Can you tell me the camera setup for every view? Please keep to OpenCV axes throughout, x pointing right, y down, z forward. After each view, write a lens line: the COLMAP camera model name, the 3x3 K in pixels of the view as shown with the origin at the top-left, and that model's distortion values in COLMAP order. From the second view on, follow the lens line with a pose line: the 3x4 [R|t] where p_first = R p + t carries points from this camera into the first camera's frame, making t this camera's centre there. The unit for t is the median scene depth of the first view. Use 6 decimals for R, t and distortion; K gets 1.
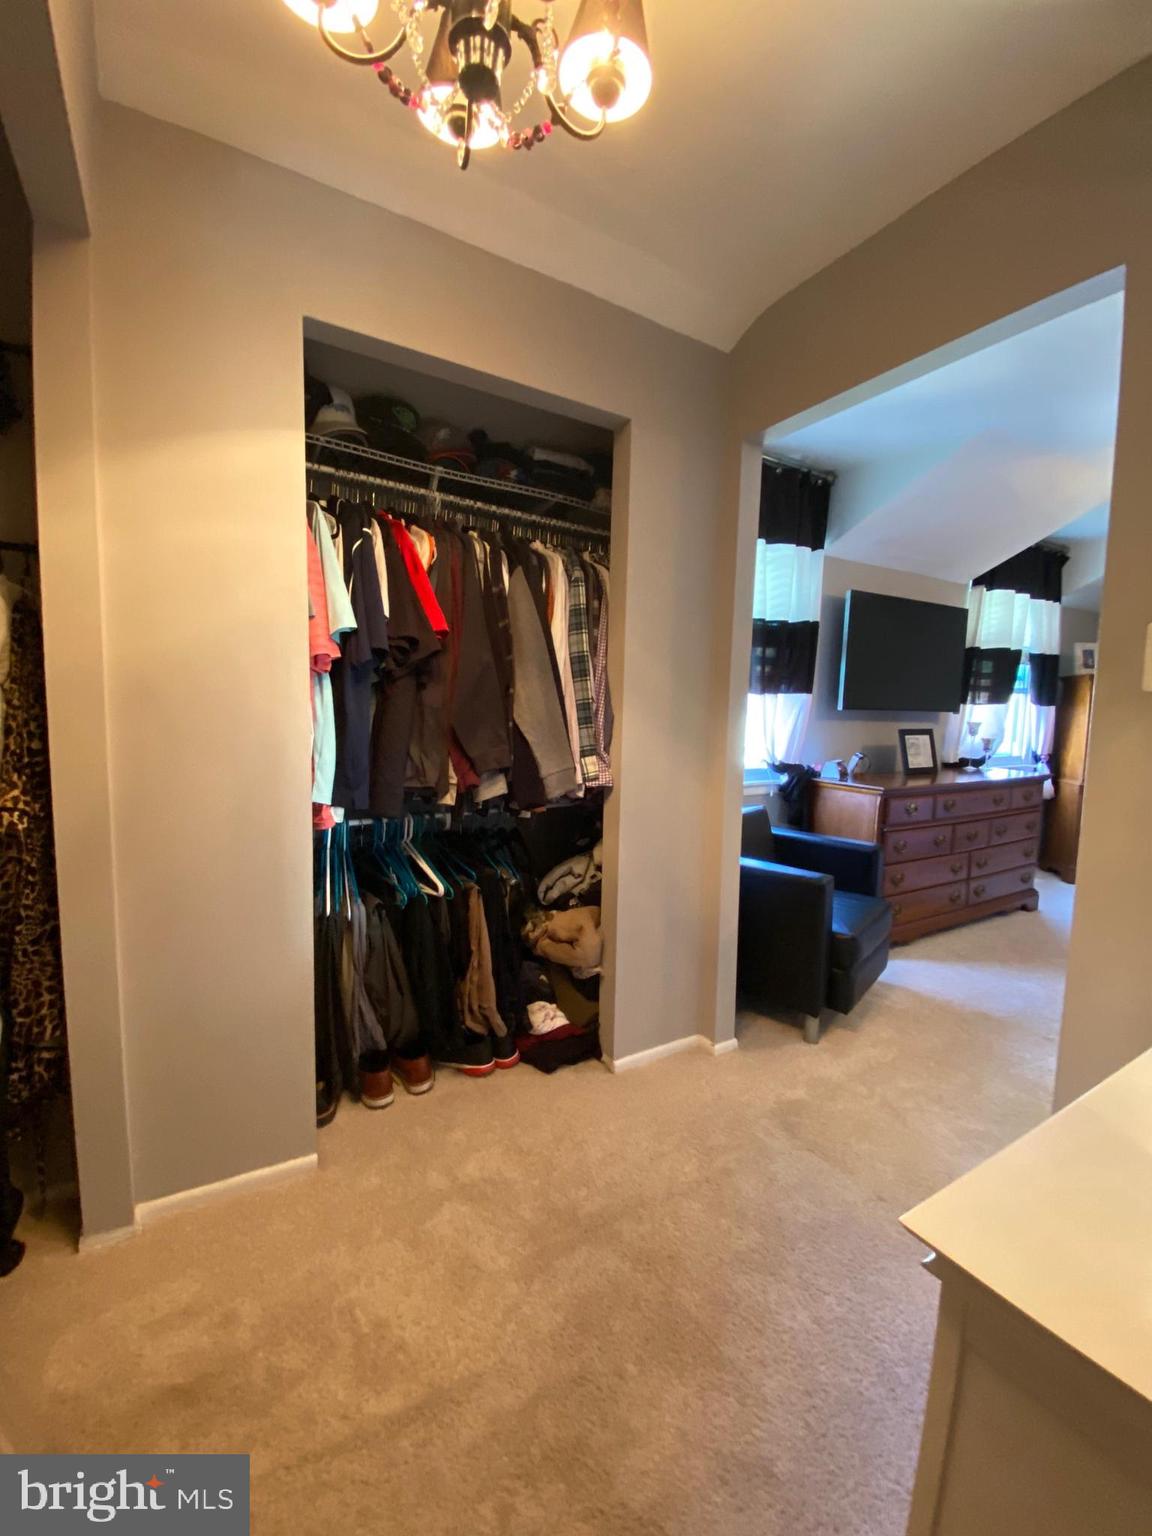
lens RADIAL K [[616.5, 0, 579.6], [0, 616.5, 761.9], [0, 0, 1]] dist [0.005308, -0.012023]
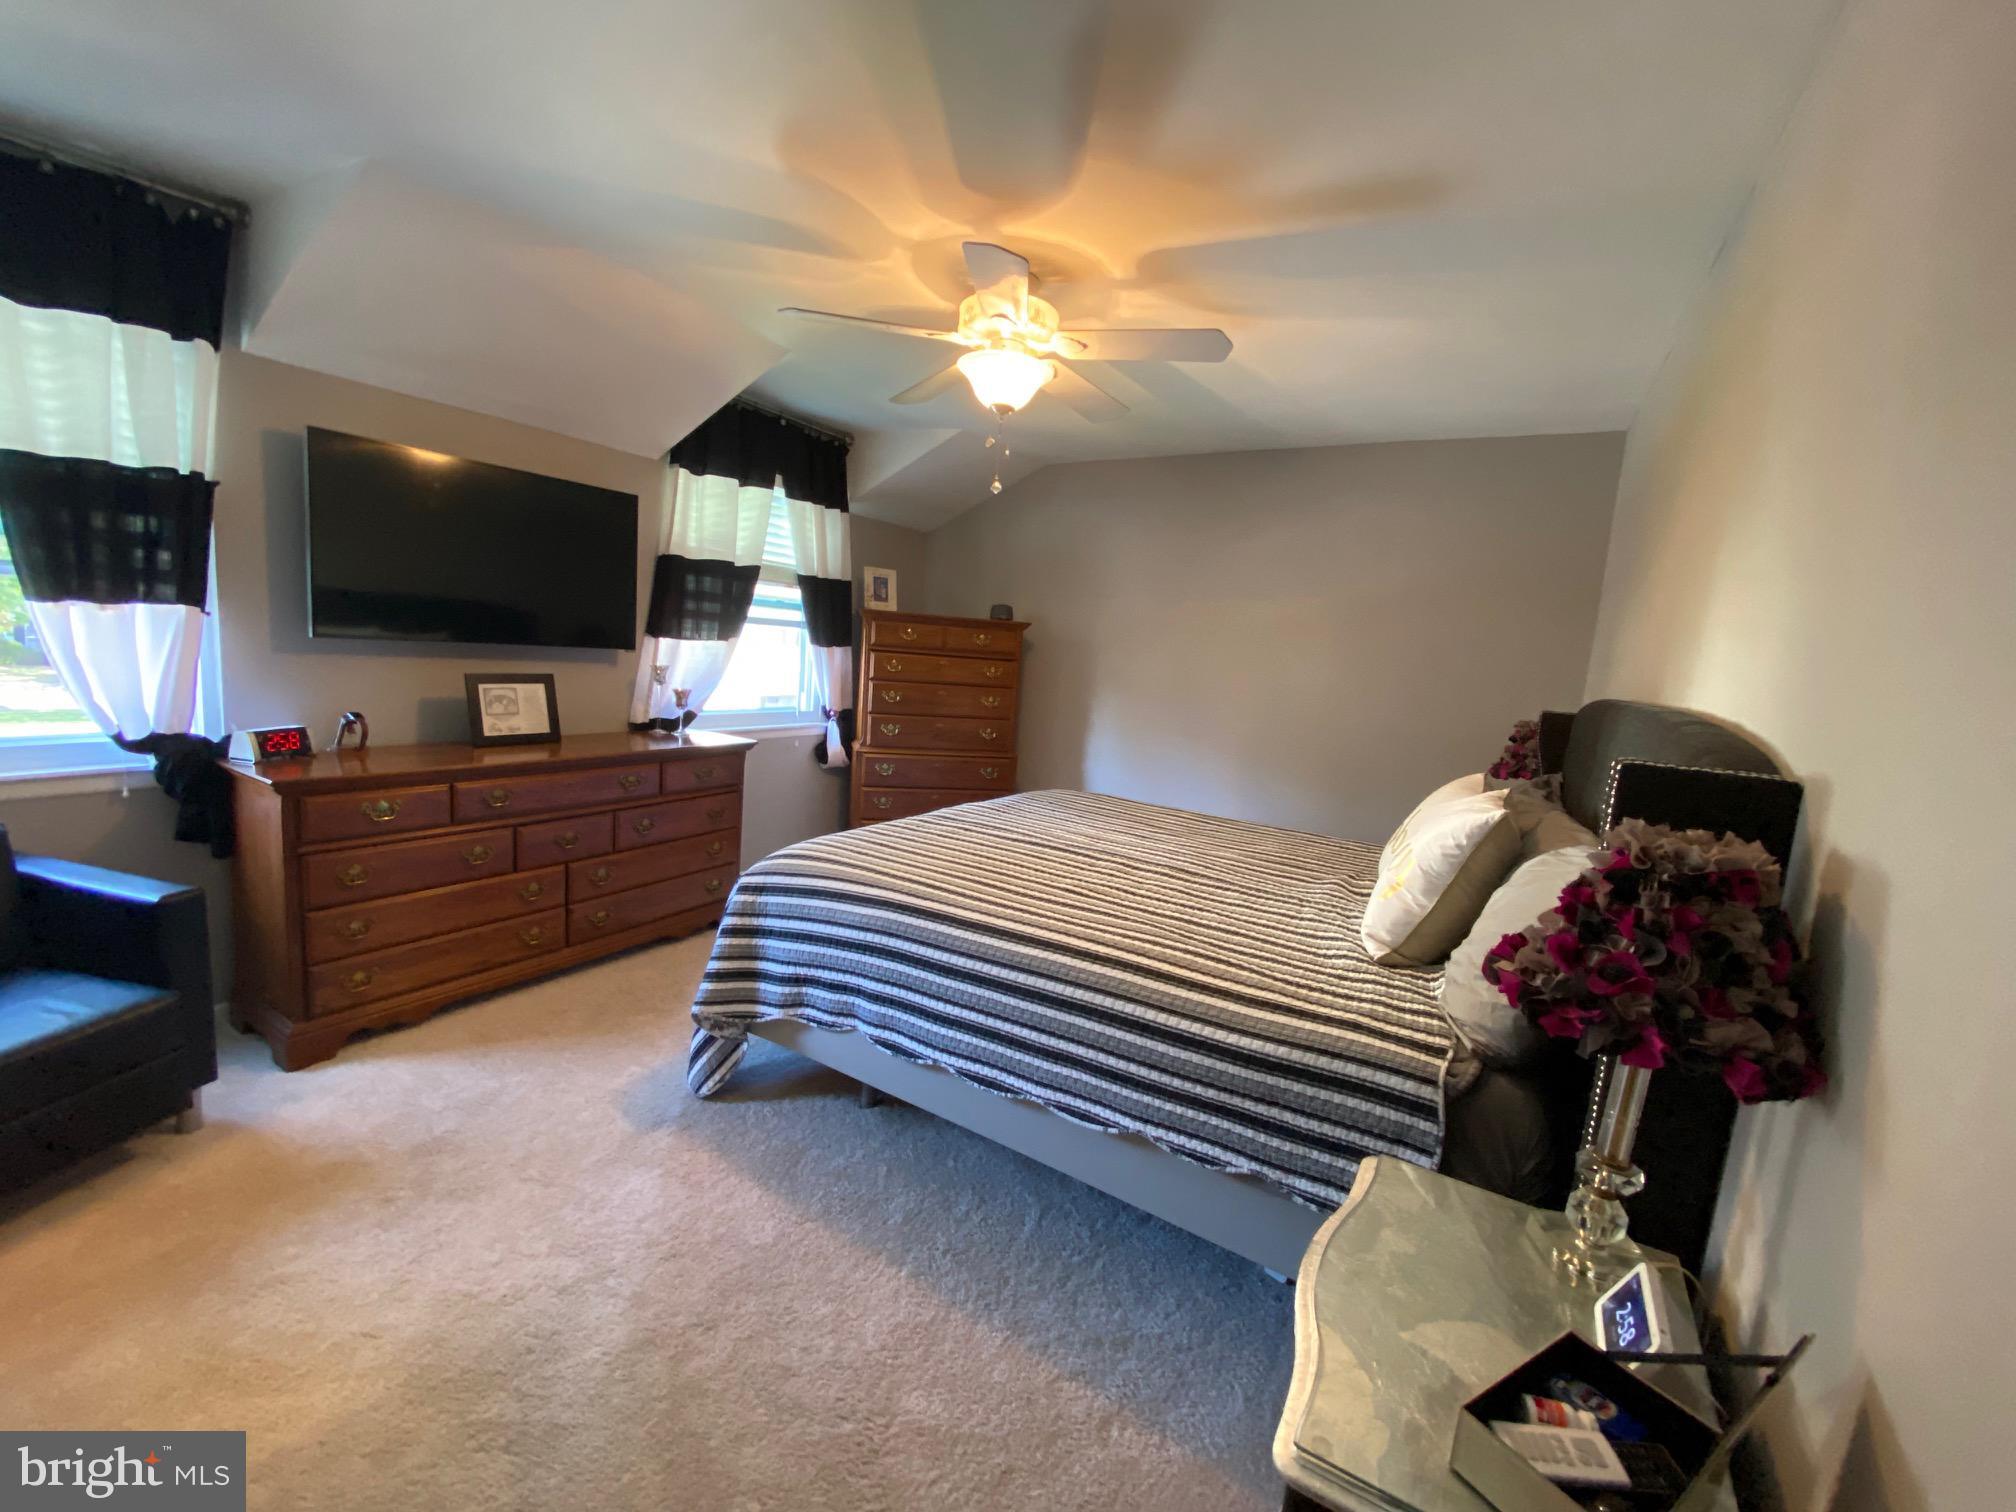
lens RADIAL K [[809.2, 0, 1024.4], [0, 809.2, 760.1], [0, 0, 1]] dist [0.005308, -0.012023]
pose [[0.869928, -0.017783, 0.492858, 0.539466], [-0.022343, 0.996902, 0.075407, -0.035808], [-0.492672, -0.076611, 0.866836, 0.001830]]
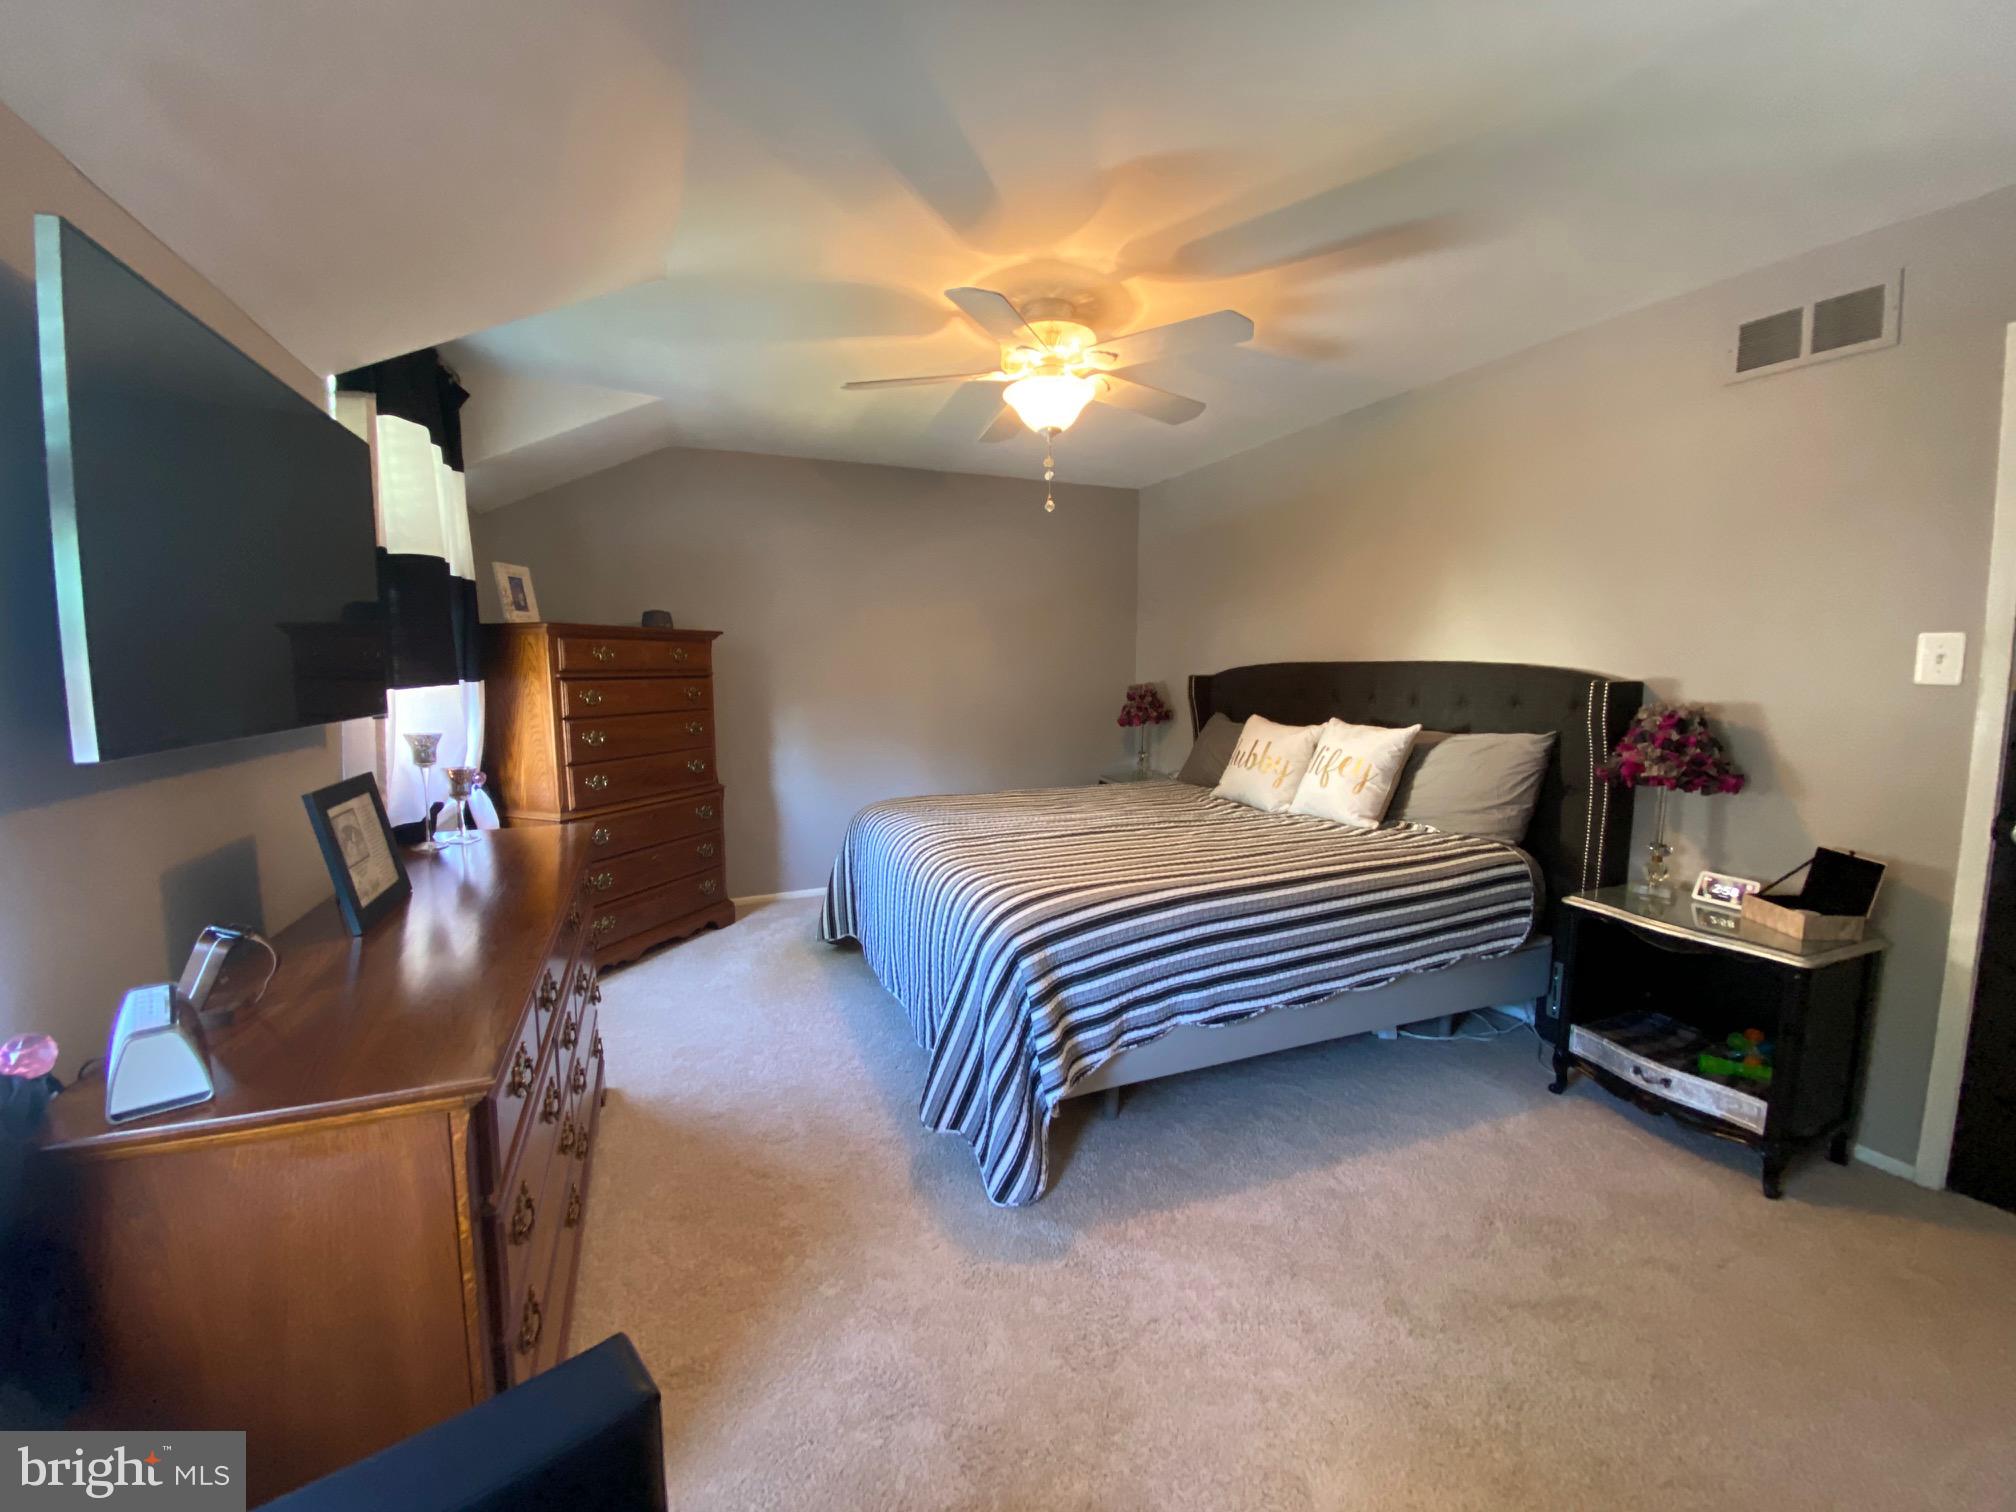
lens RADIAL K [[809.2, 0, 990.2], [0, 809.2, 752.7], [0, 0, 1]] dist [0.005308, -0.012023]
pose [[0.129880, -0.125146, 0.983600, 0.155732], [0.085664, 0.989710, 0.114612, -0.079356], [-0.987822, 0.069374, 0.139264, 0.545015]]
